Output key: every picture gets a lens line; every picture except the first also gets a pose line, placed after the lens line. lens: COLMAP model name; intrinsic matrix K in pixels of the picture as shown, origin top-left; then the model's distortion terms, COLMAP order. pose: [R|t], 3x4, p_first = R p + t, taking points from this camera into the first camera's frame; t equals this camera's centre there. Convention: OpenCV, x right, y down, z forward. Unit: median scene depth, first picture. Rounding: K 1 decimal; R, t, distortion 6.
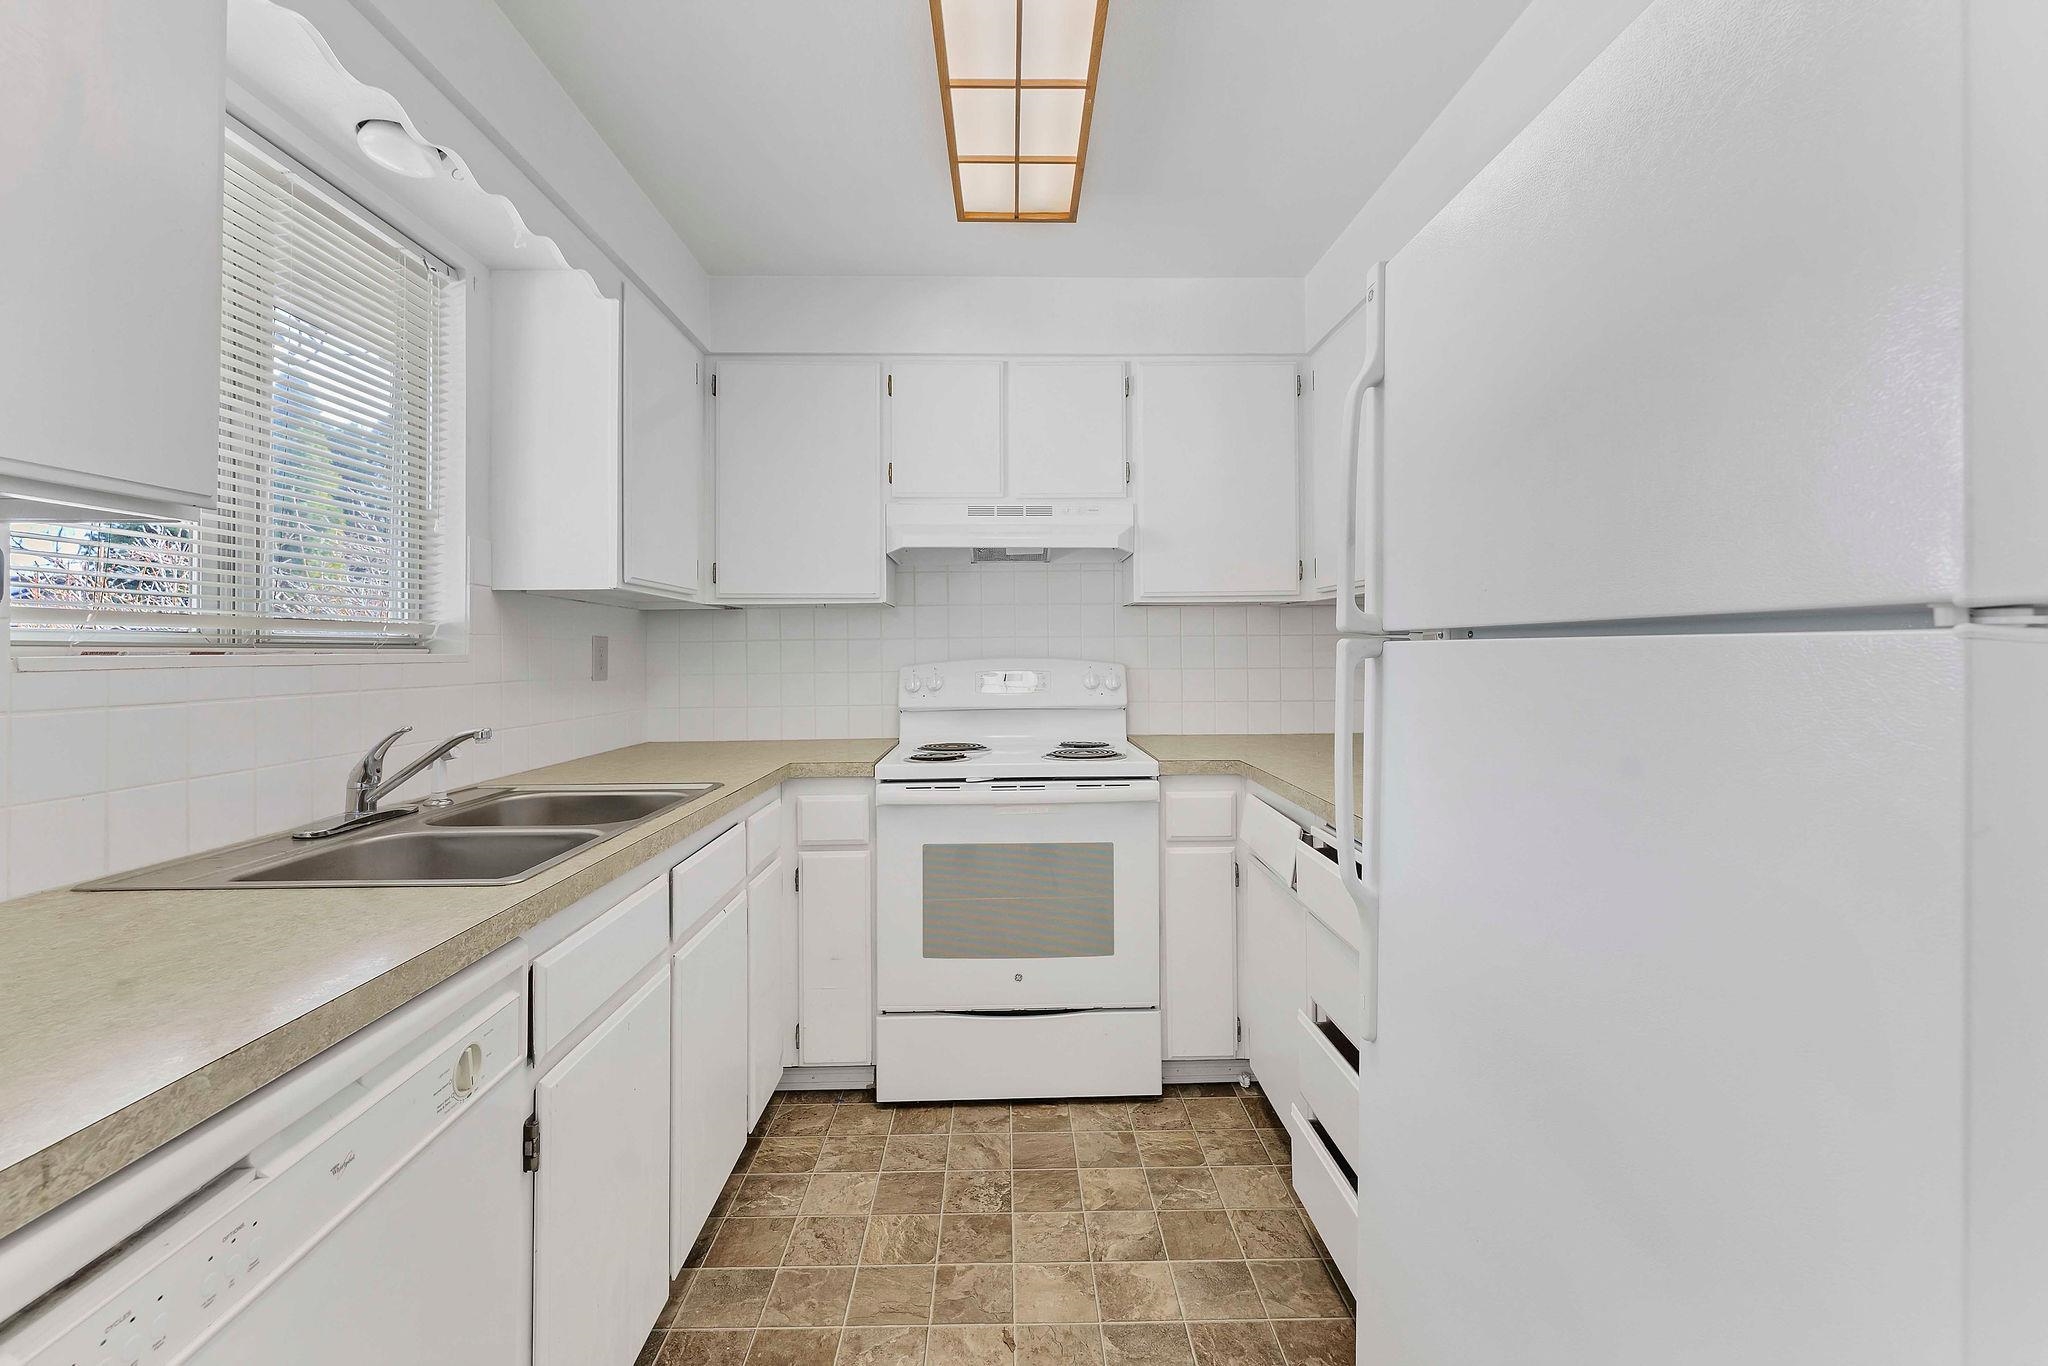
lens RADIAL K [[855.6, 0, 1023.2], [0, 855.6, 636.9], [0, 0, 1]] dist [-0.000245, -0.000023]
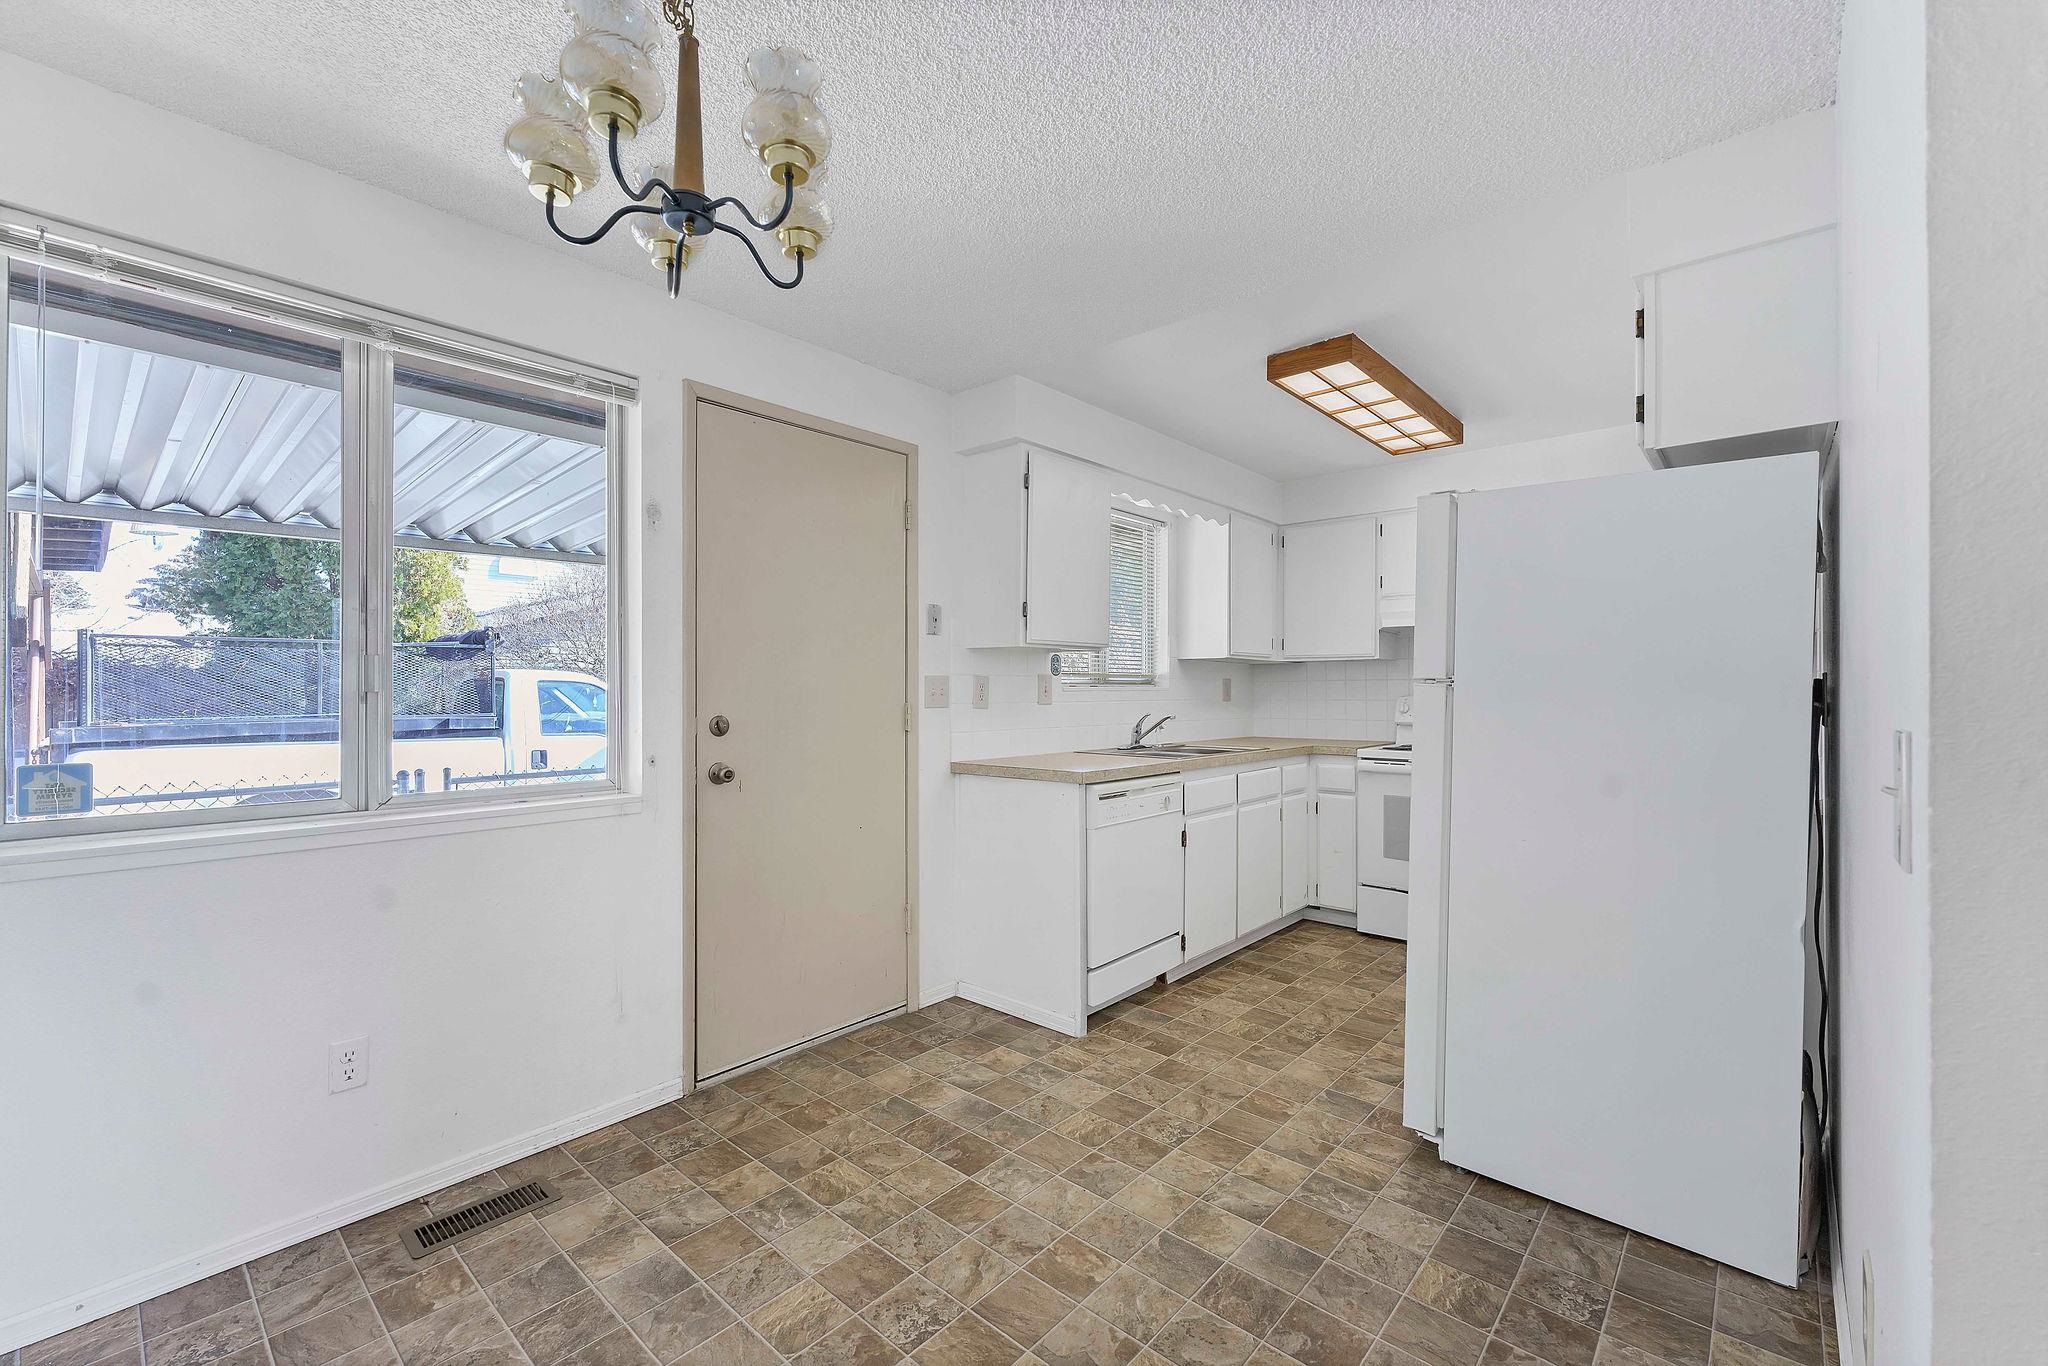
lens RADIAL K [[839.5, 0, 1024.0], [0, 839.5, 694.7], [0, 0, 1]] dist [0.000719, 0.000068]
pose [[0.730224, 0.011463, -0.683111, 0.540870], [0.005978, 0.999714, 0.023166, -0.013070], [0.683181, -0.021000, 0.729947, -0.811591]]
